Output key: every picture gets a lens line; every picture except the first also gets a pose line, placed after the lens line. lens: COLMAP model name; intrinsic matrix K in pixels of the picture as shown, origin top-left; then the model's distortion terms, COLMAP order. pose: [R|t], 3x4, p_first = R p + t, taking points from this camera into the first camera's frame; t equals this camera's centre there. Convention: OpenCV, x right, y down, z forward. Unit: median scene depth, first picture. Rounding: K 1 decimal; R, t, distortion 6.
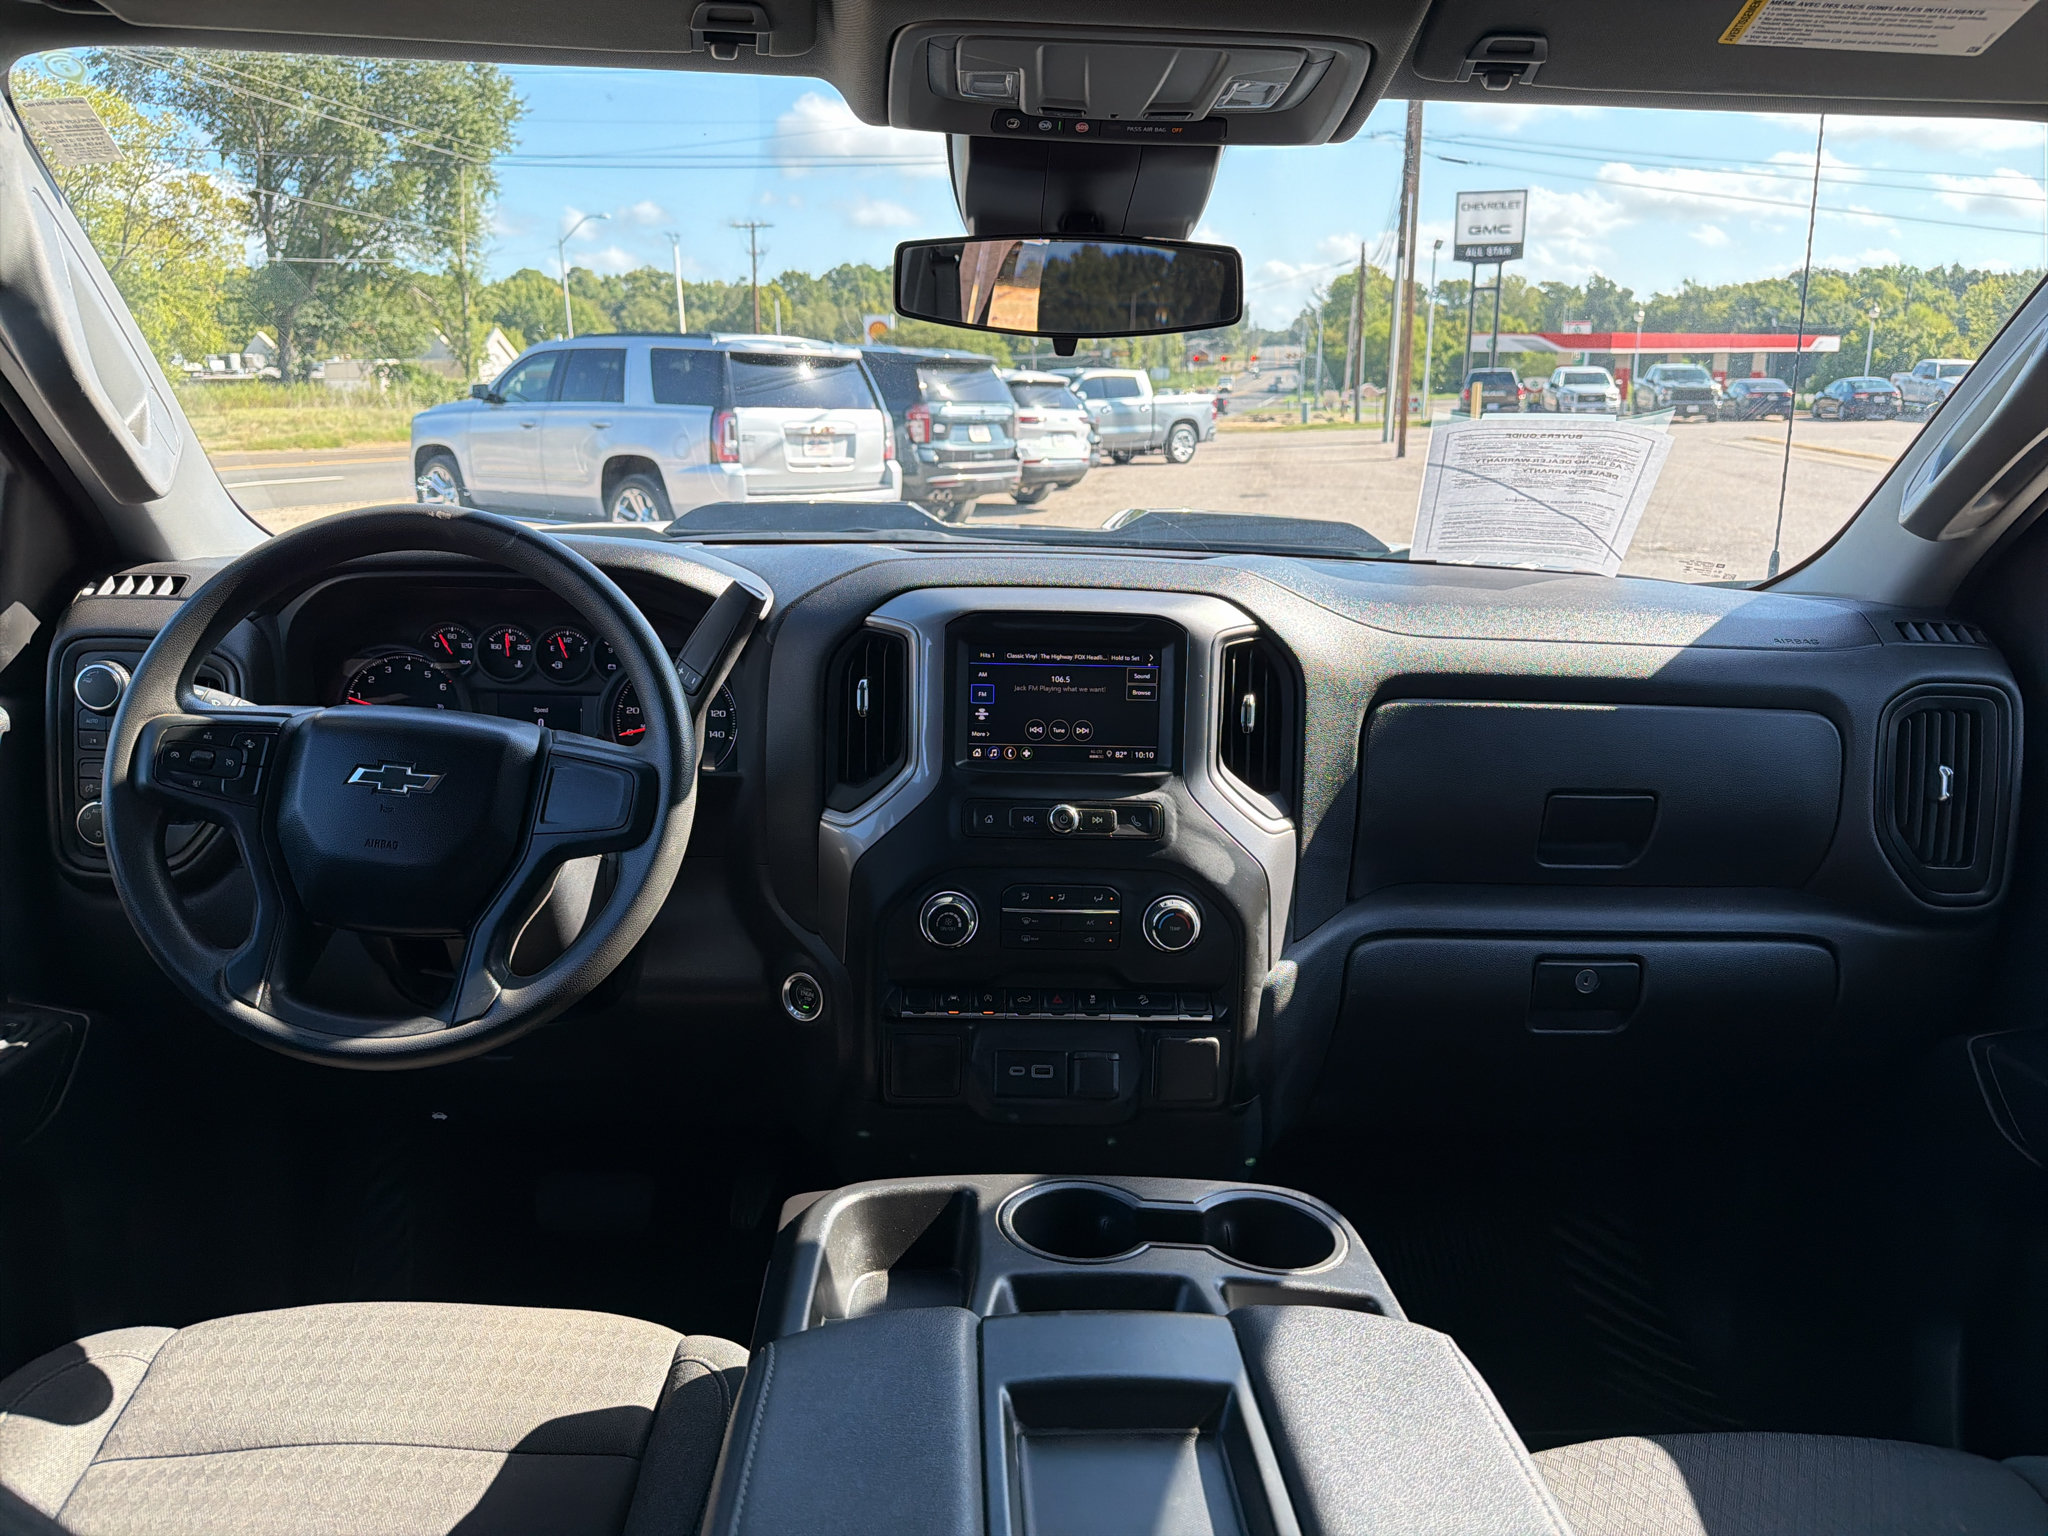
lens RADIAL K [[1456.1, 0, 1025.6], [0, 1456.1, 777.4], [0, 0, 1]] dist [0.039035, -0.062019]
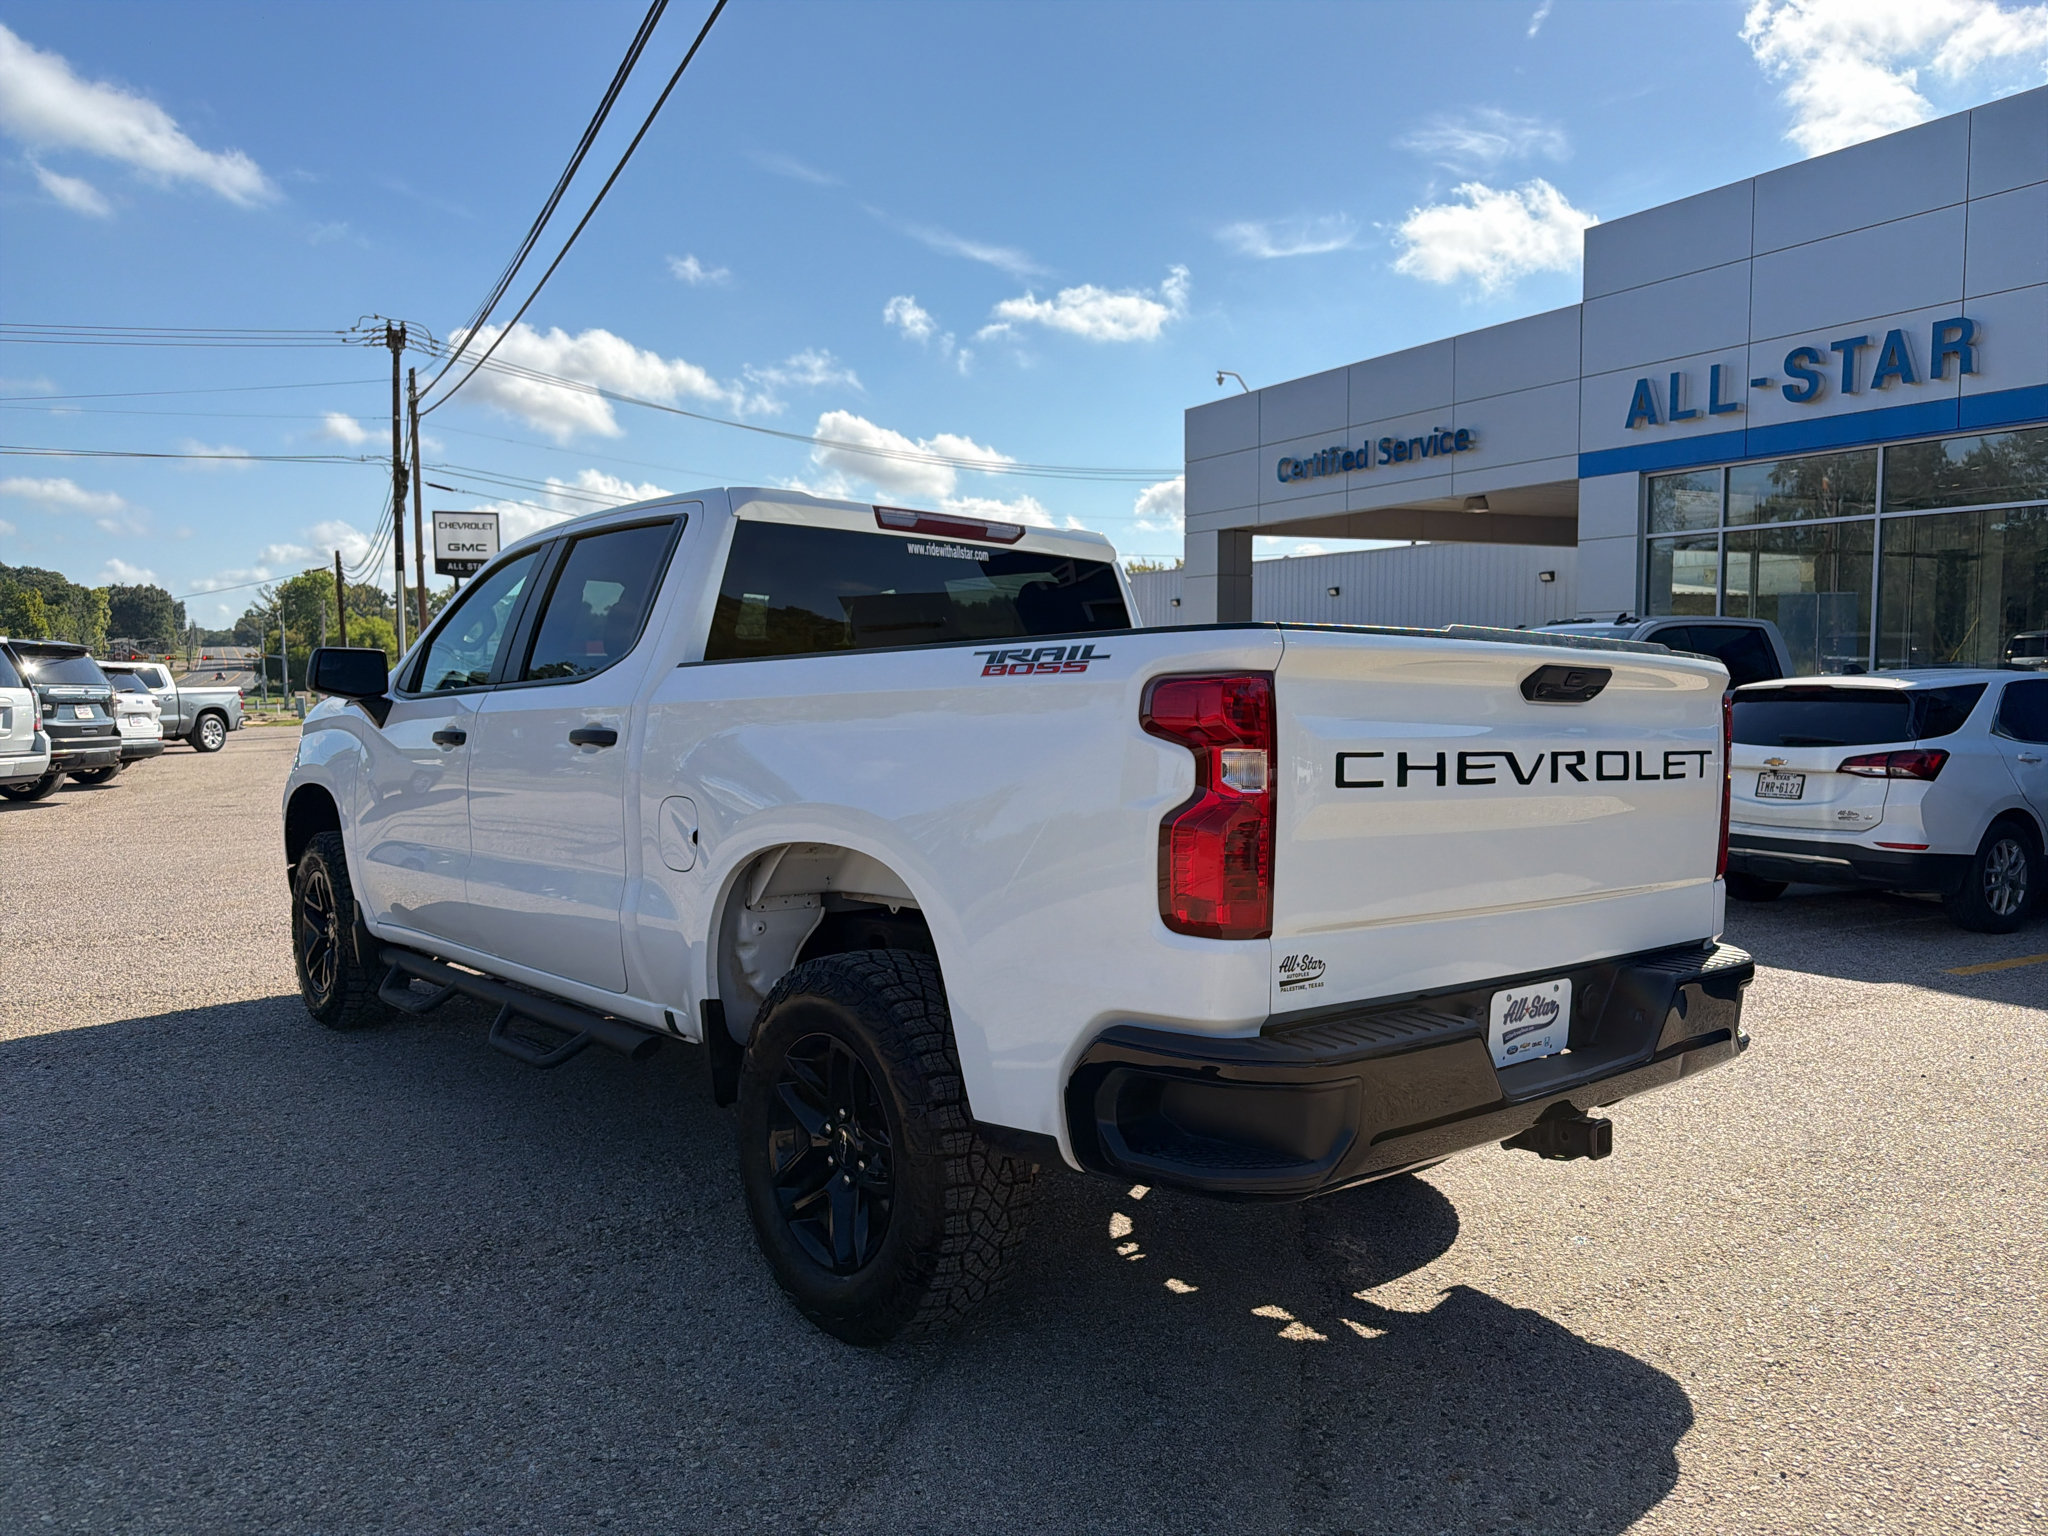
lens RADIAL K [[1456.1, 0, 1025.6], [0, 1456.1, 777.4], [0, 0, 1]] dist [0.039035, -0.062019]
pose [[0.784476, -0.046672, 0.618400, -0.057602], [0.168753, 0.975602, -0.140442, 0.030957], [-0.596758, 0.214530, 0.773212, -0.094971]]
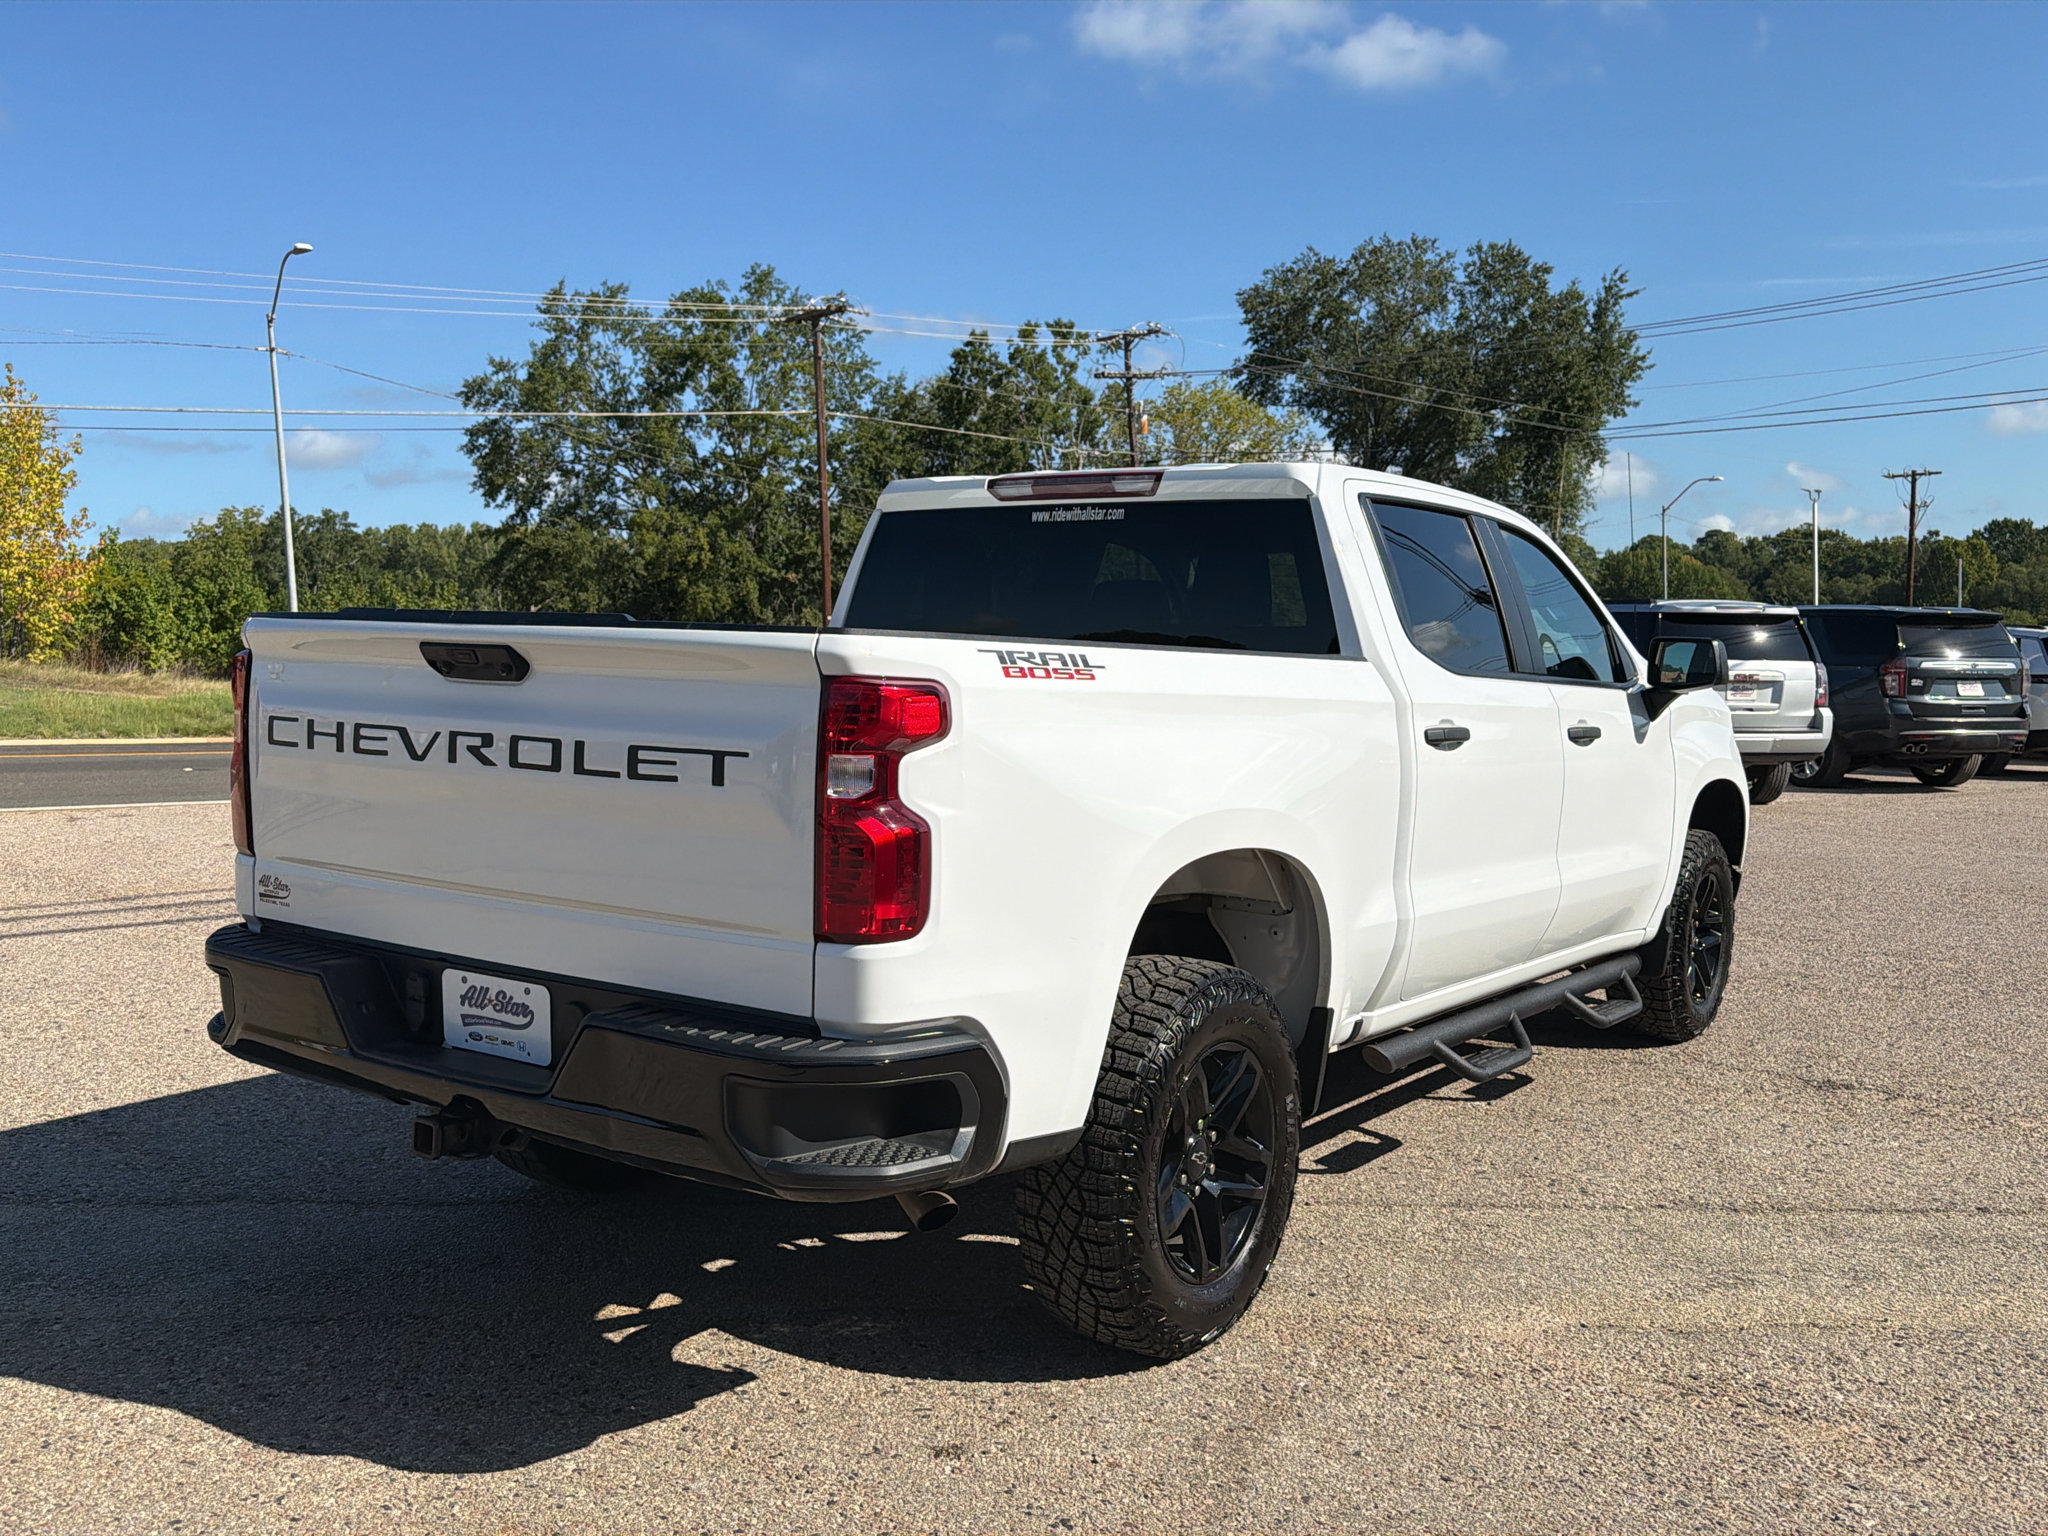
lens RADIAL K [[1814.3, 0, 1024.7], [0, 1814.3, 825.5], [0, 0, 1]] dist [0.117354, -0.170527]
pose [[0.798599, 0.046518, -0.600063, 0.070646], [-0.151930, 0.980301, -0.126203, 0.034925], [0.582372, 0.191953, 0.789935, -0.106209]]
